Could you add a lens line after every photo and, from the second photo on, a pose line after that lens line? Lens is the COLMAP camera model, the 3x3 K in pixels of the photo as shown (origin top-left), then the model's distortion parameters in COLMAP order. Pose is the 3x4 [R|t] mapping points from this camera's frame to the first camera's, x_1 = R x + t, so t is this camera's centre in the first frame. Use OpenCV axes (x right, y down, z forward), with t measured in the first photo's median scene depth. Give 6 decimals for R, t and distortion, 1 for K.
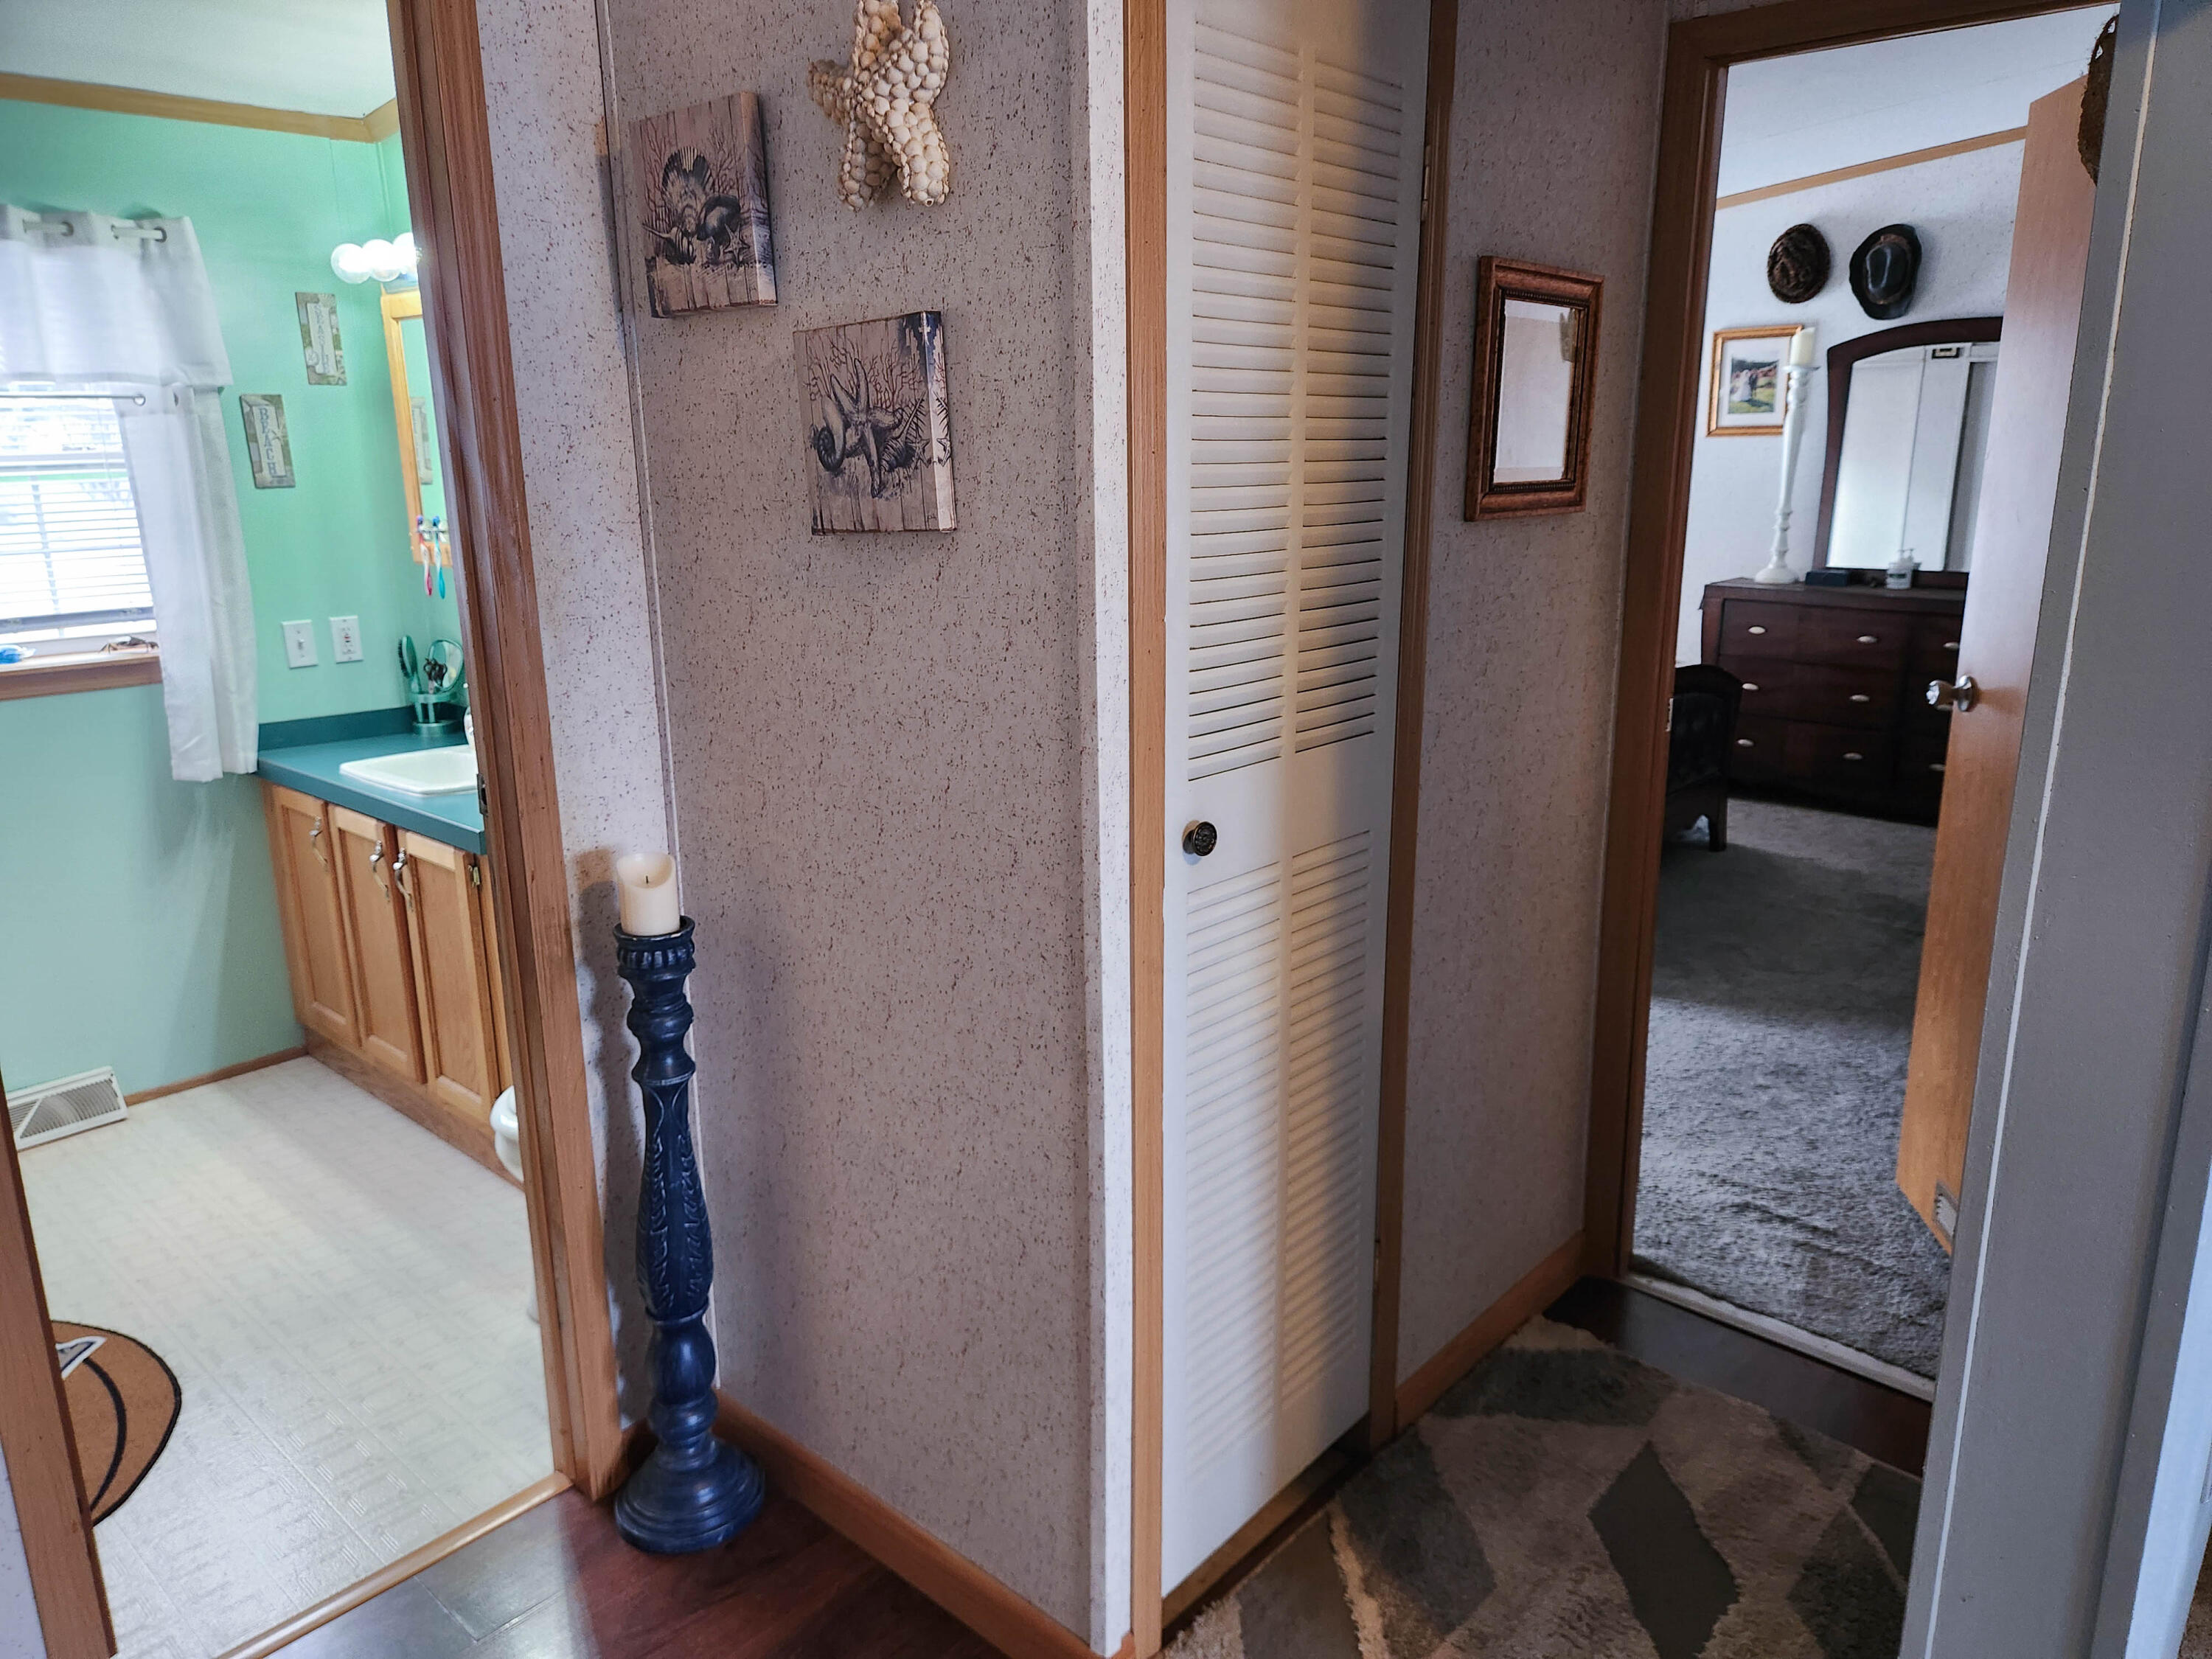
lens RADIAL K [[1482.3, 0, 1086.7], [0, 1482.3, 816.3], [0, 0, 1]] dist [0.073293, -0.073868]
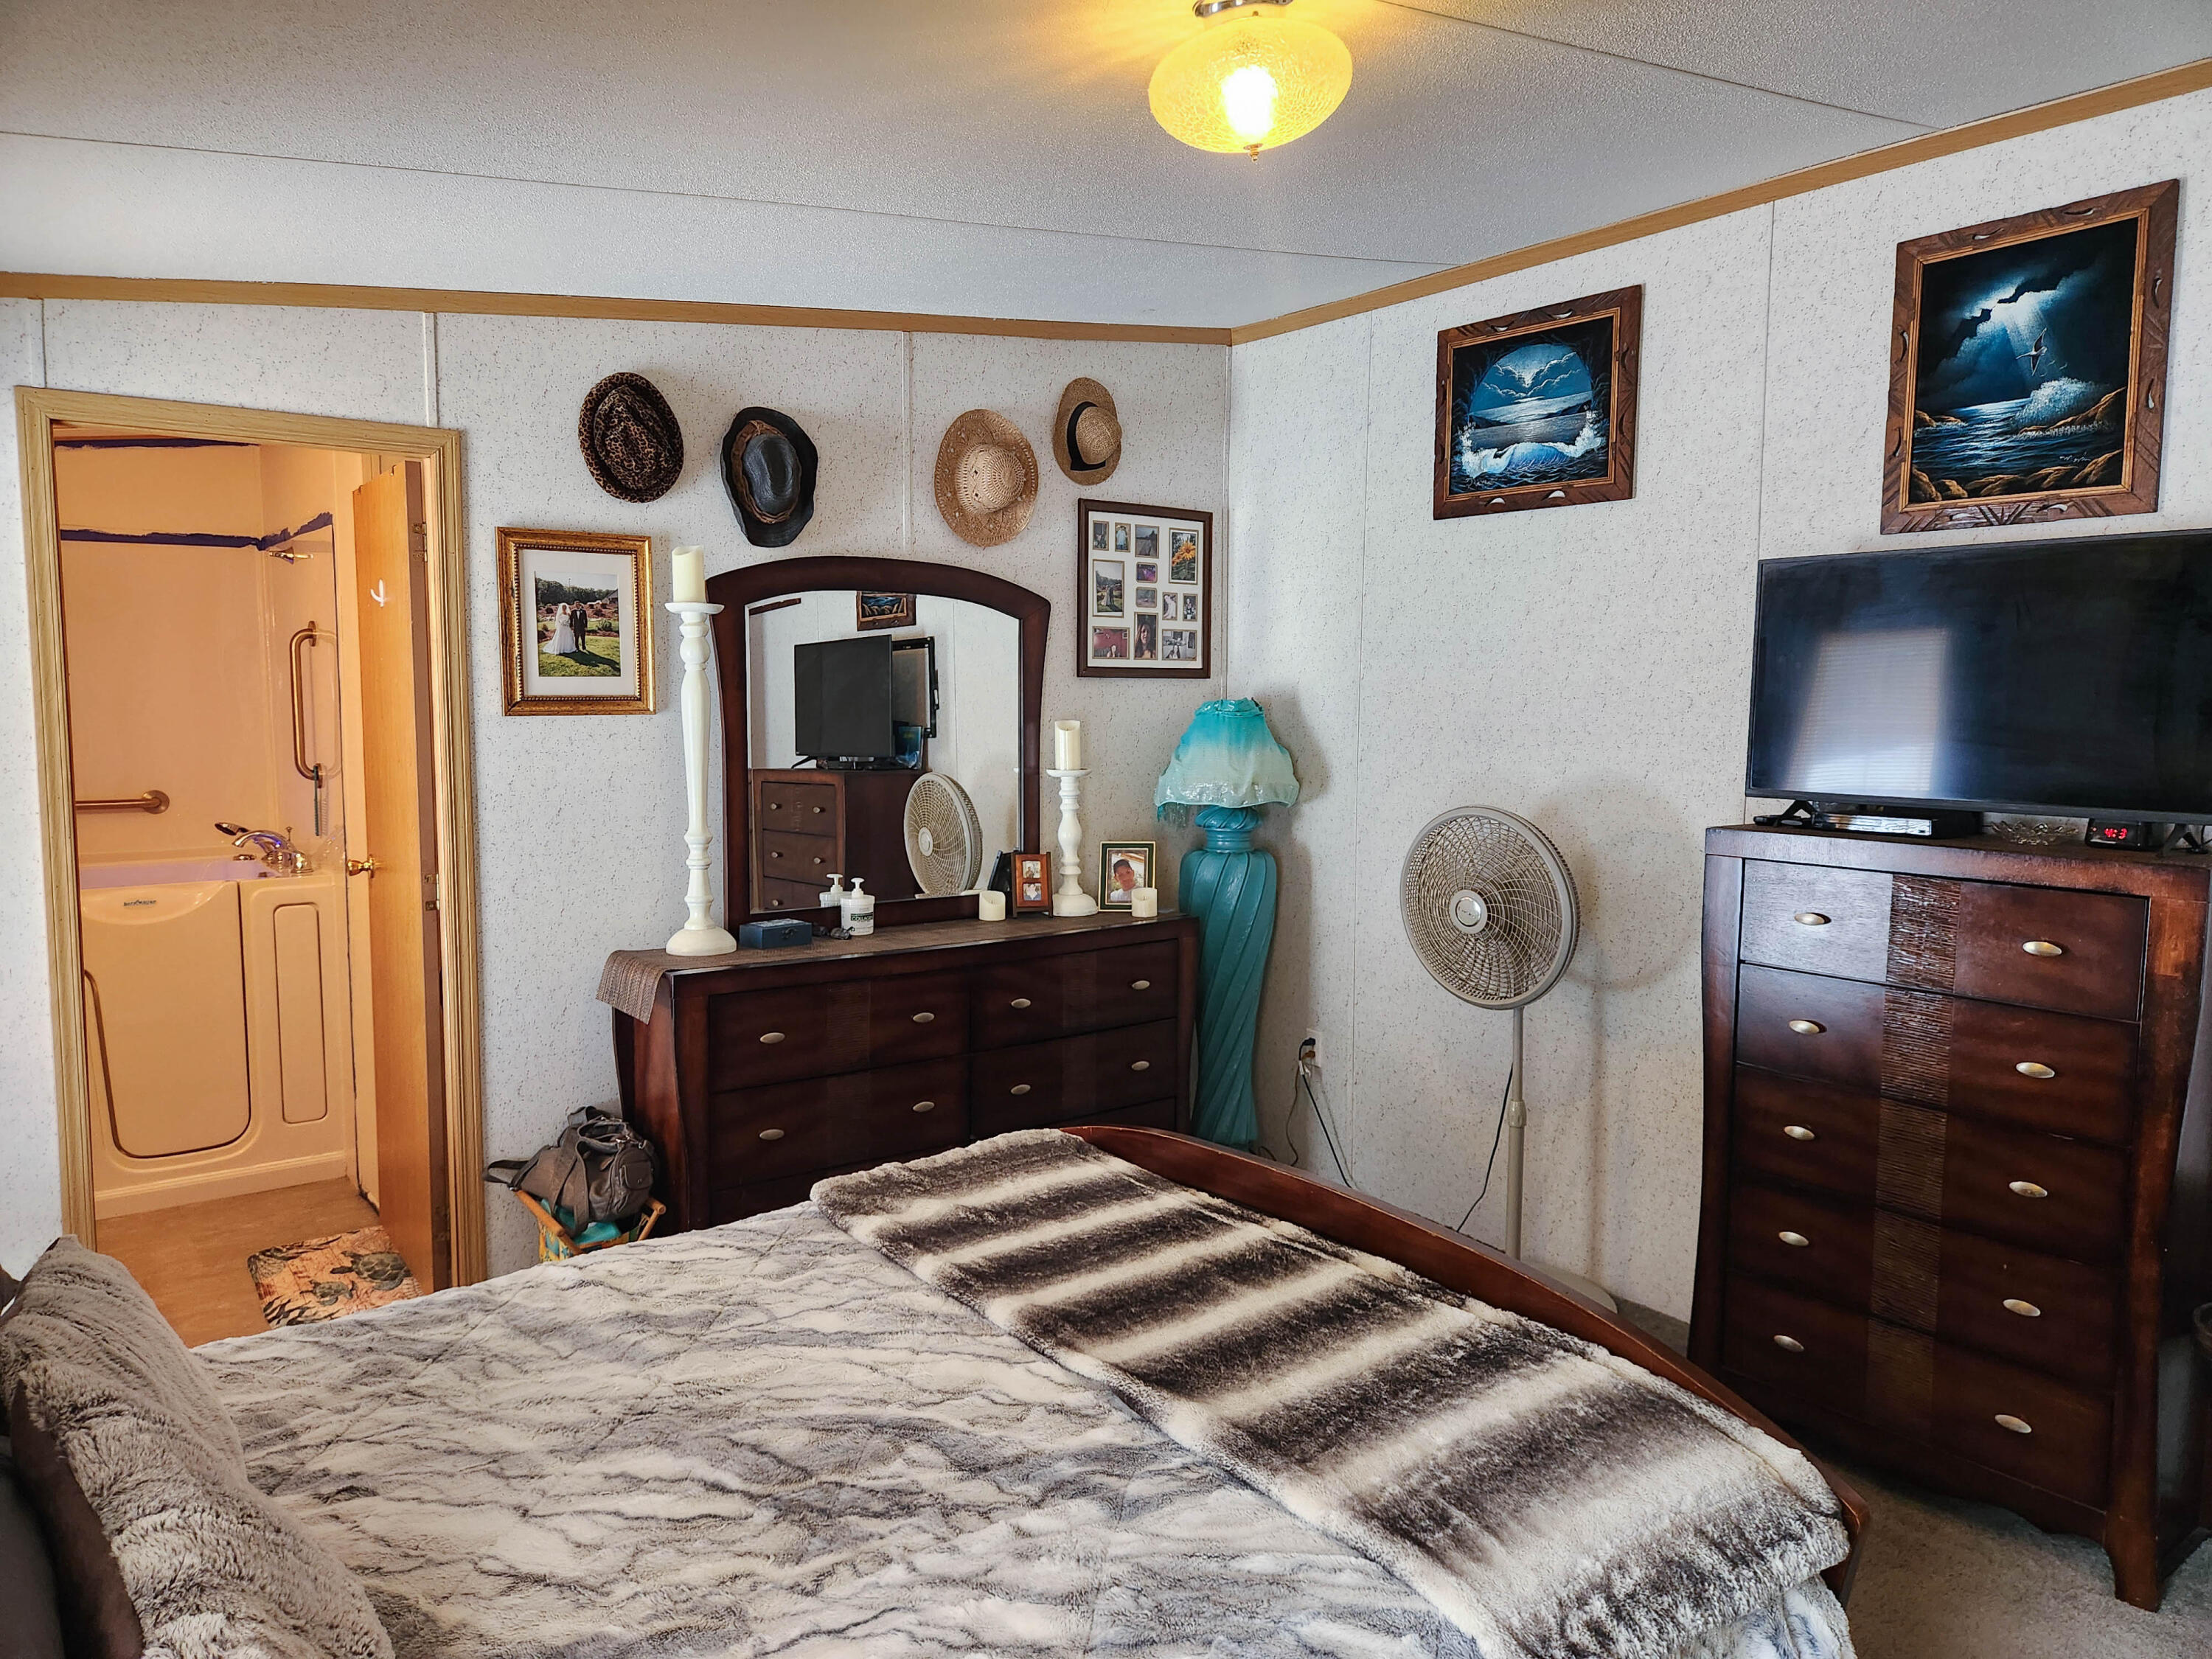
lens RADIAL K [[1471.9, 0, 1106.9], [0, 1471.9, 822.4], [0, 0, 1]] dist [0.086139, -0.080085]
pose [[0.181512, -0.074209, 0.980585, -0.091750], [0.231537, 0.972341, 0.030726, -0.191149], [-0.955743, 0.221464, 0.193673, 0.737071]]
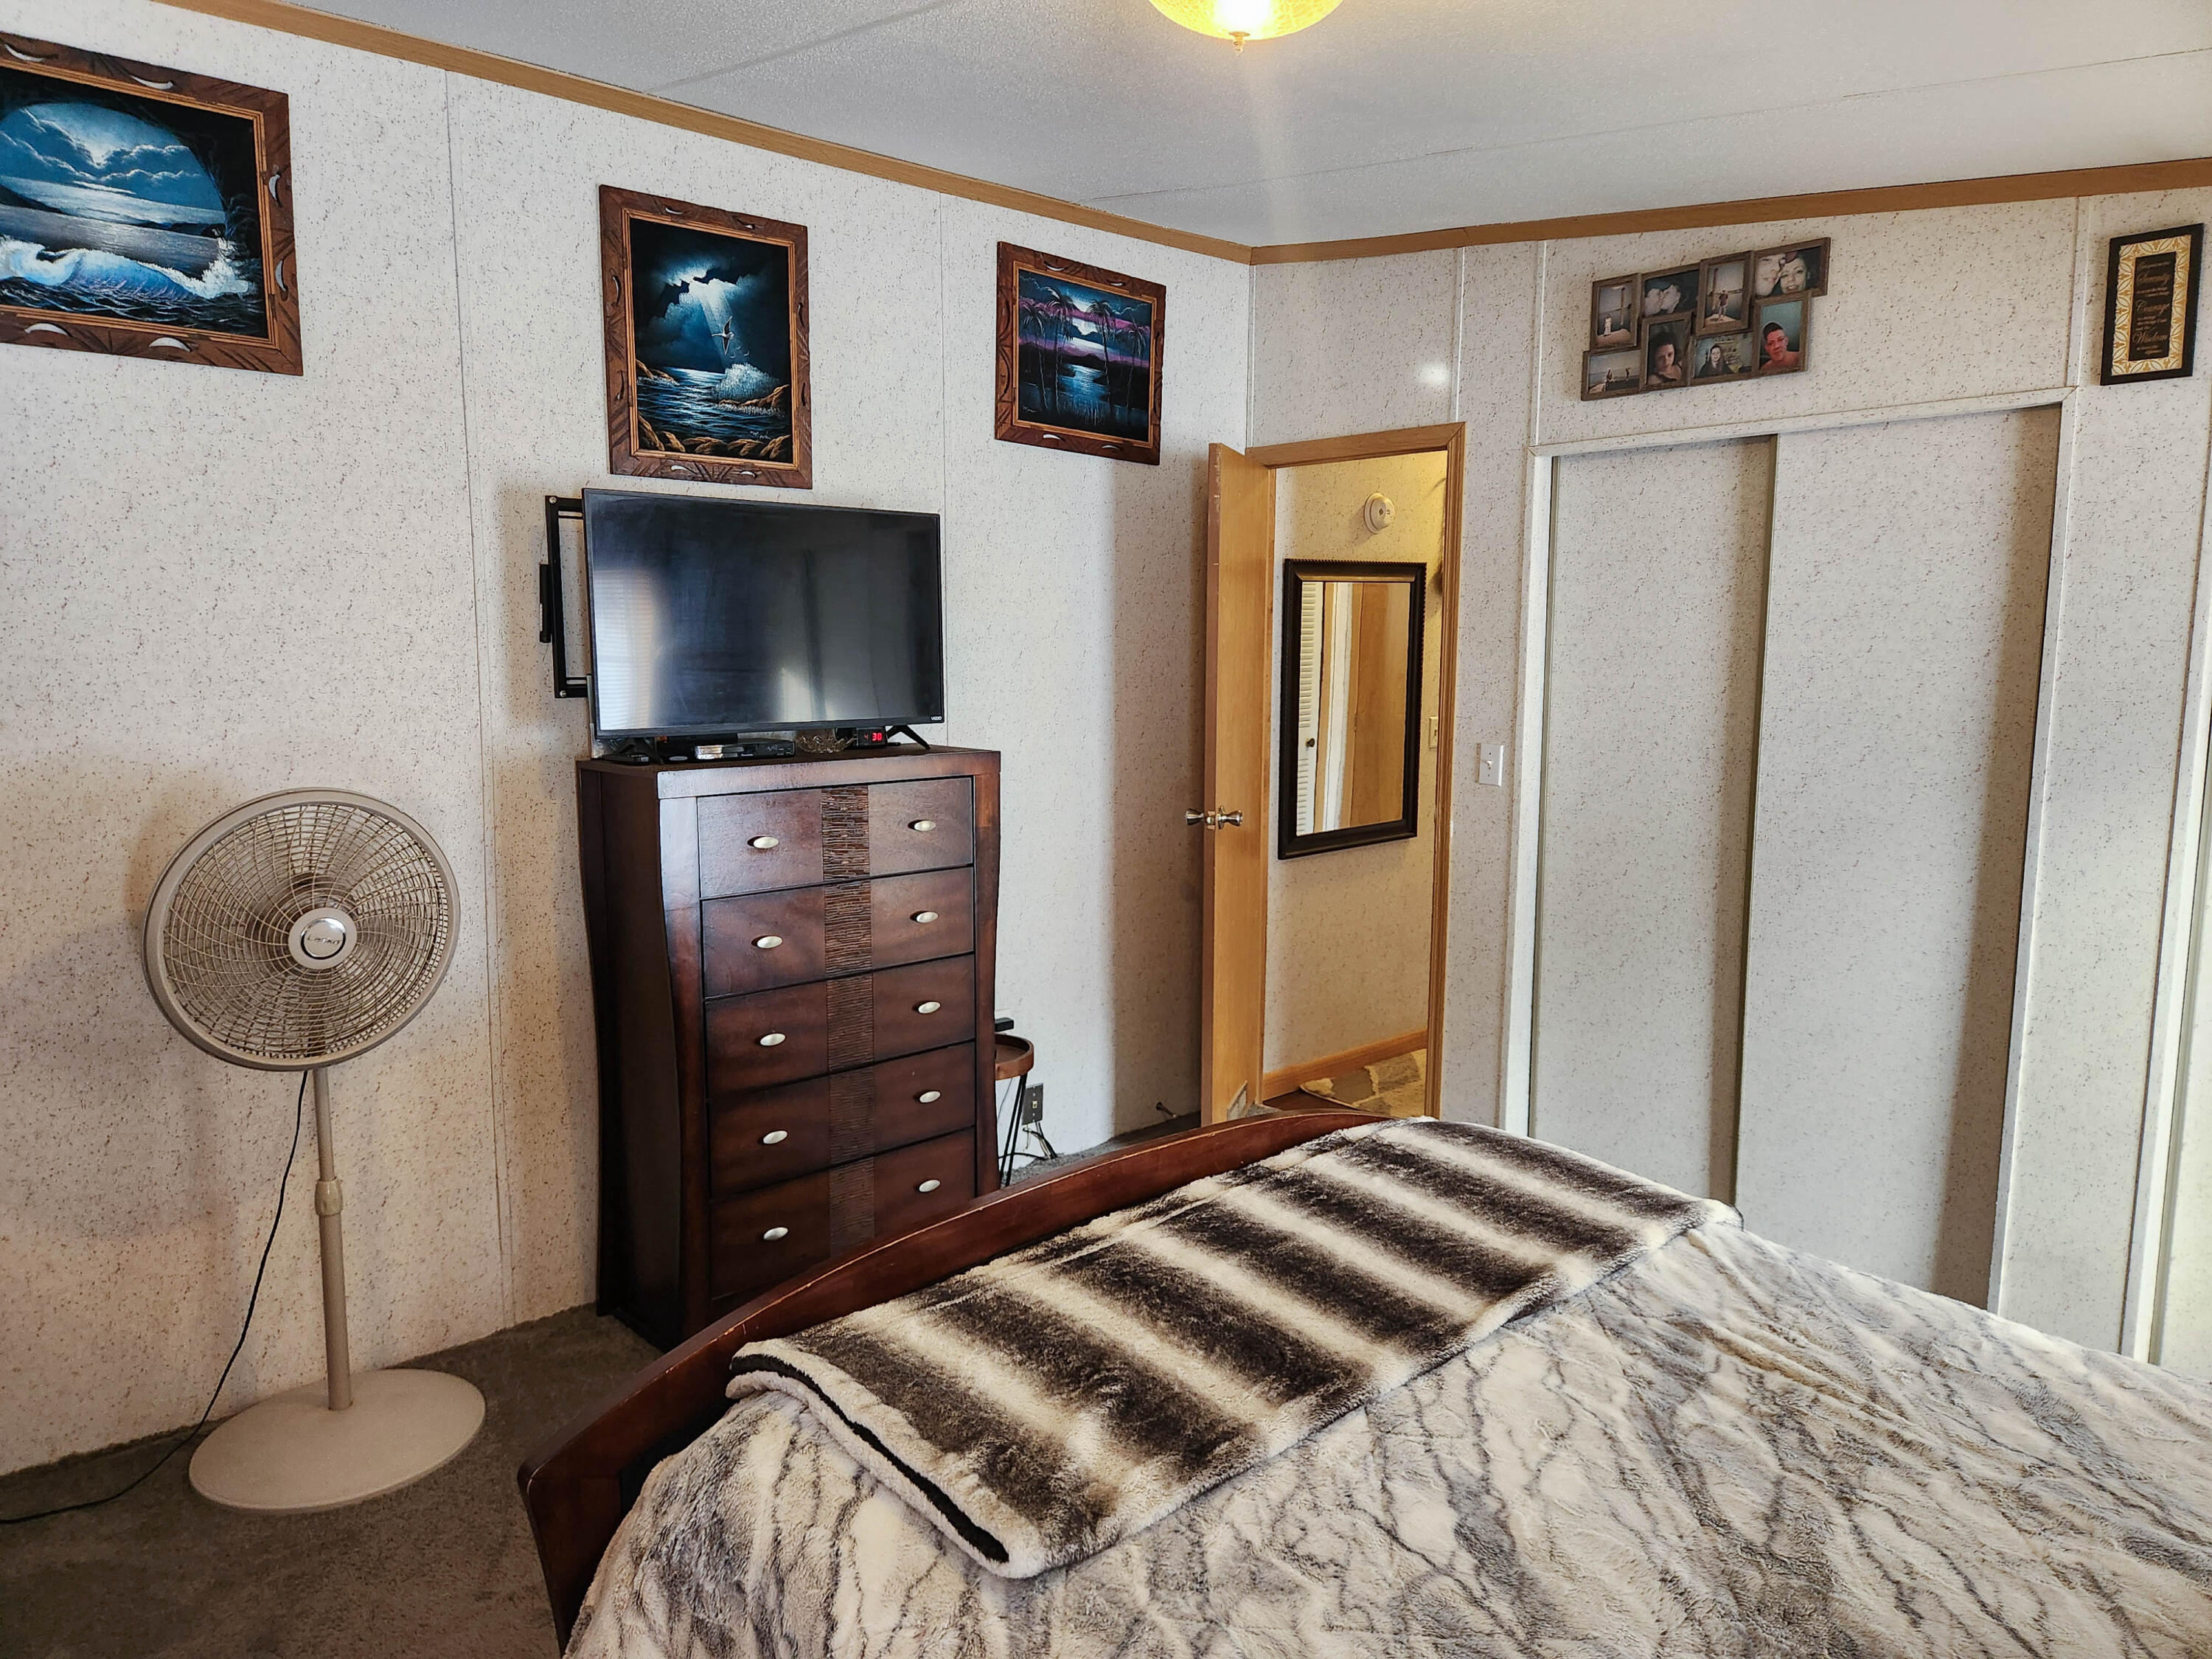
lens RADIAL K [[1482.3, 0, 1086.7], [0, 1482.3, 816.3], [0, 0, 1]] dist [0.073293, -0.073868]
pose [[-0.993578, -0.004420, 0.113059, 0.252348], [0.036778, 0.932359, 0.359659, -0.283392], [-0.107001, 0.361508, -0.926209, 1.084206]]
